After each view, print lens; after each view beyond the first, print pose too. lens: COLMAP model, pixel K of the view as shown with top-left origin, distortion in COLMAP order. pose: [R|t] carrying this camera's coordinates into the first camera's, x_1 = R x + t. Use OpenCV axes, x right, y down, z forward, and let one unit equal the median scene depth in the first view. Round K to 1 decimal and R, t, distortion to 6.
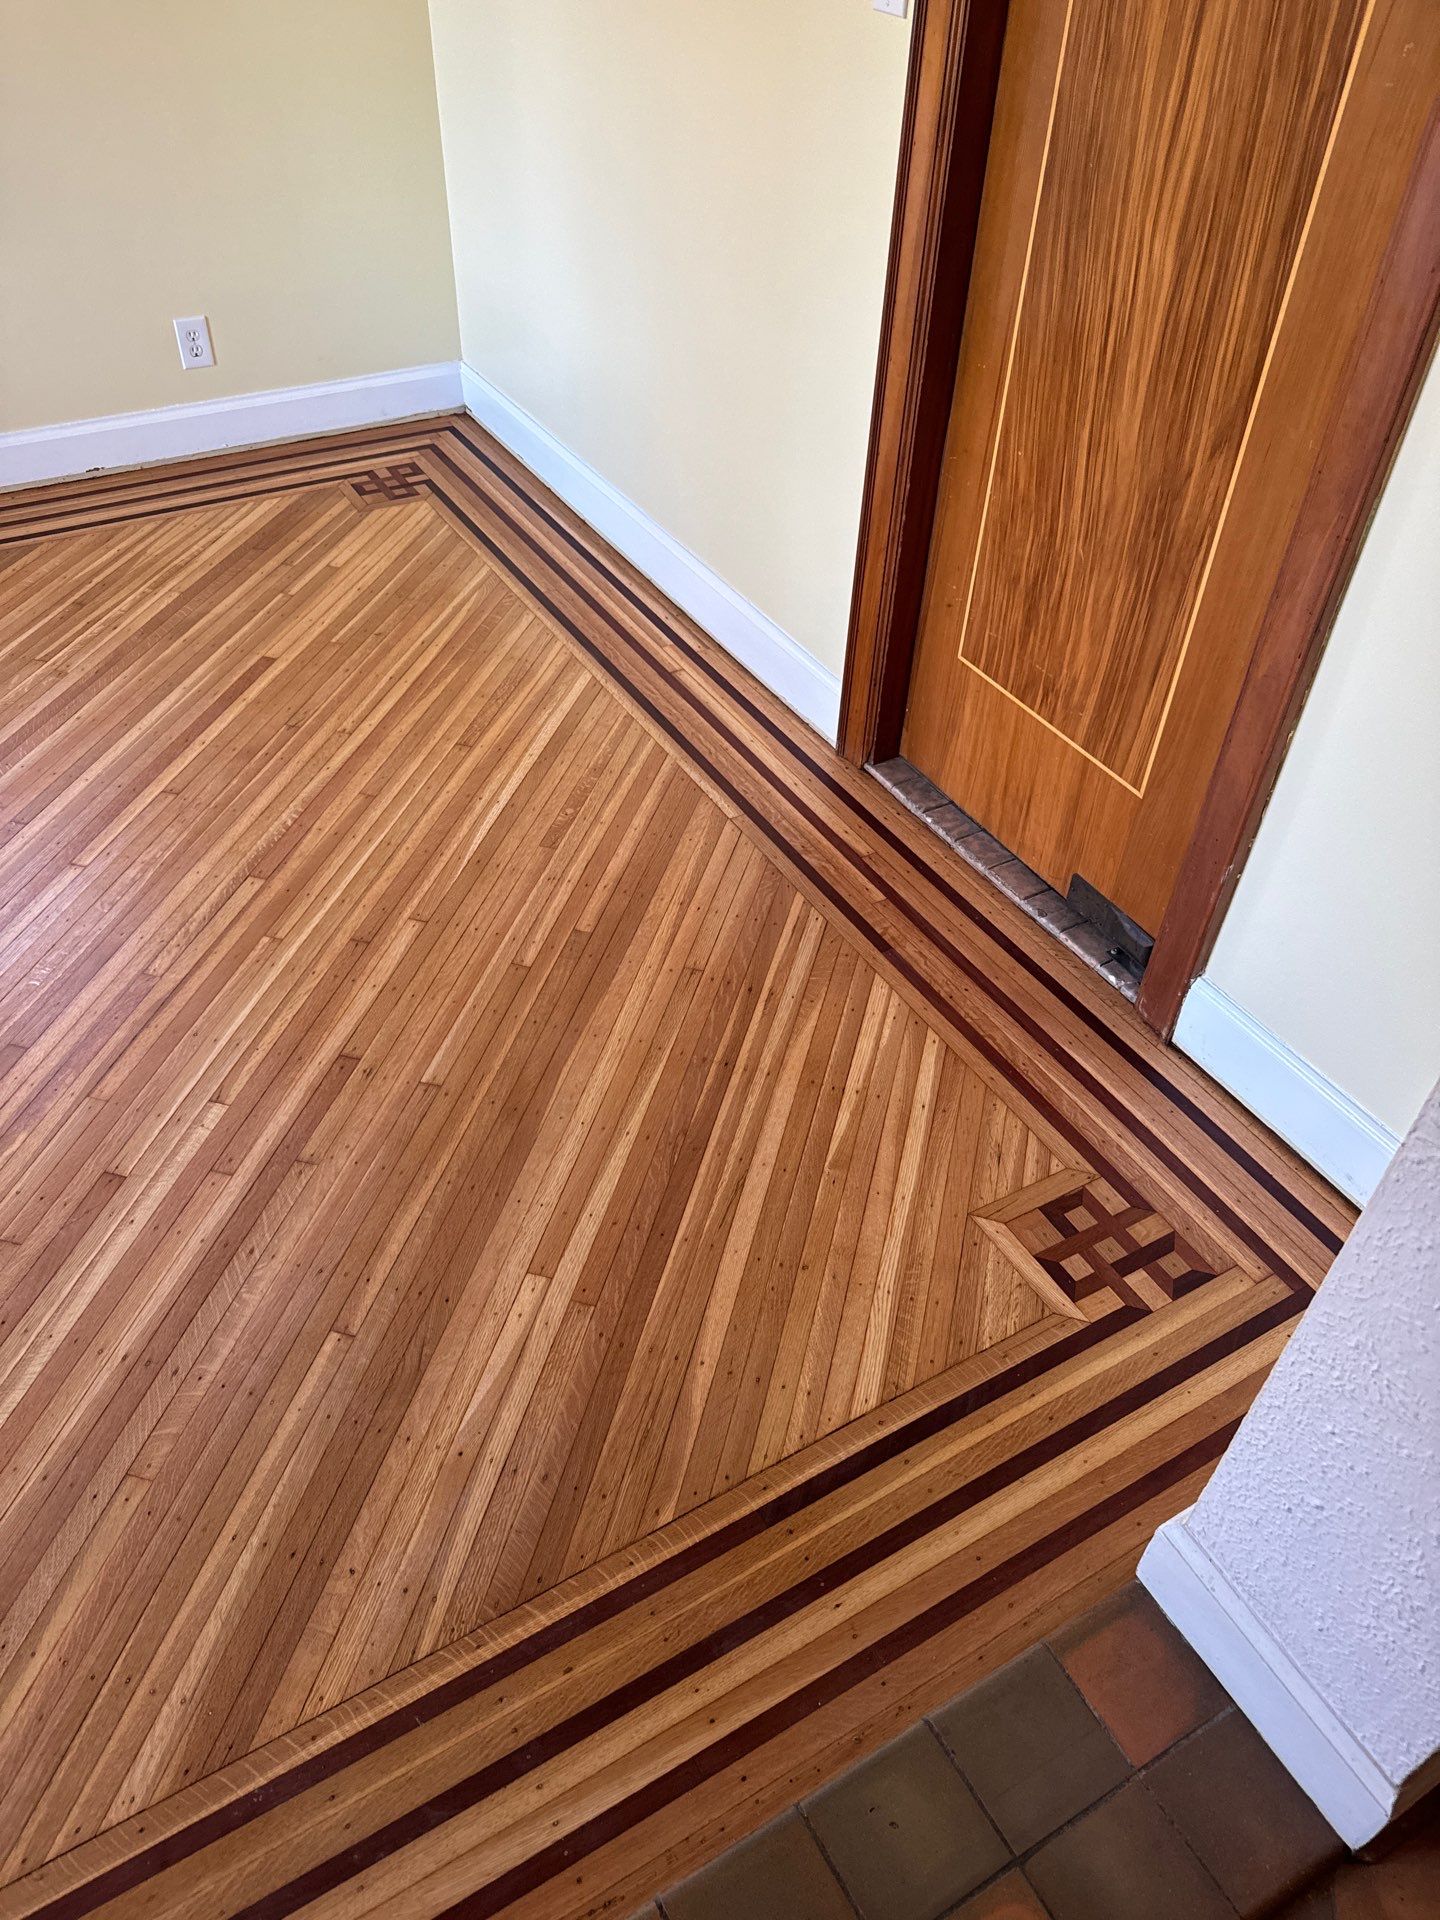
lens RADIAL K [[1383.3, 0, 713.7], [0, 1383.3, 931.4], [0, 0, 1]] dist [0.054905, -0.061339]
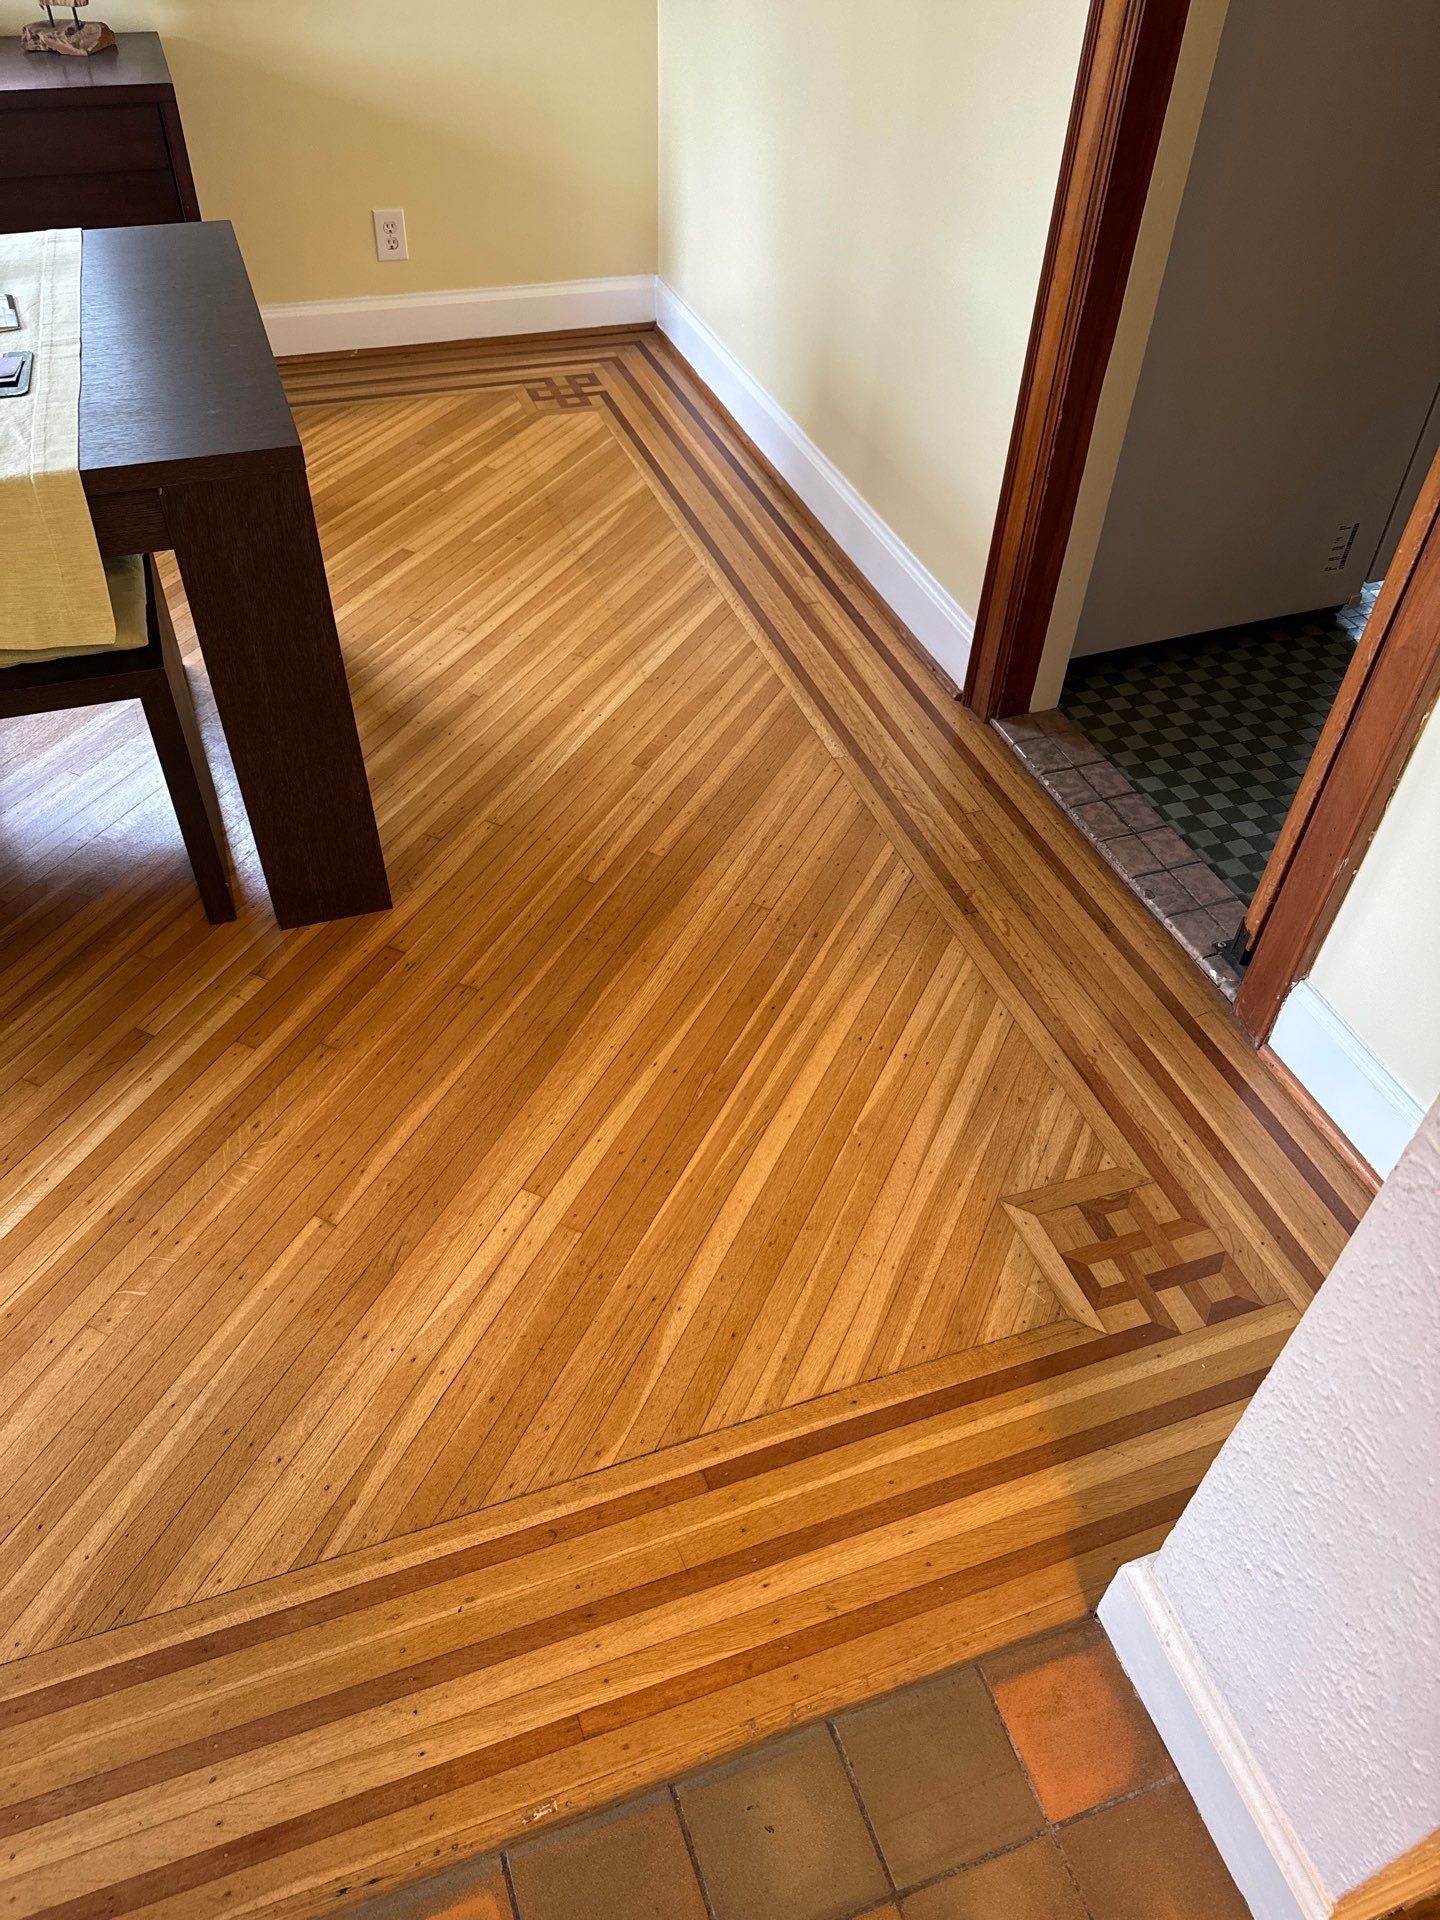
lens RADIAL K [[1383.3, 0, 740.9], [0, 1383.3, 915.7], [0, 0, 1]] dist [0.054905, -0.061339]
pose [[0.984259, 0.124246, -0.125686, 0.102281], [-0.122458, 0.992232, 0.021882, 0.016321], [0.127428, -0.006146, 0.991829, 0.059272]]
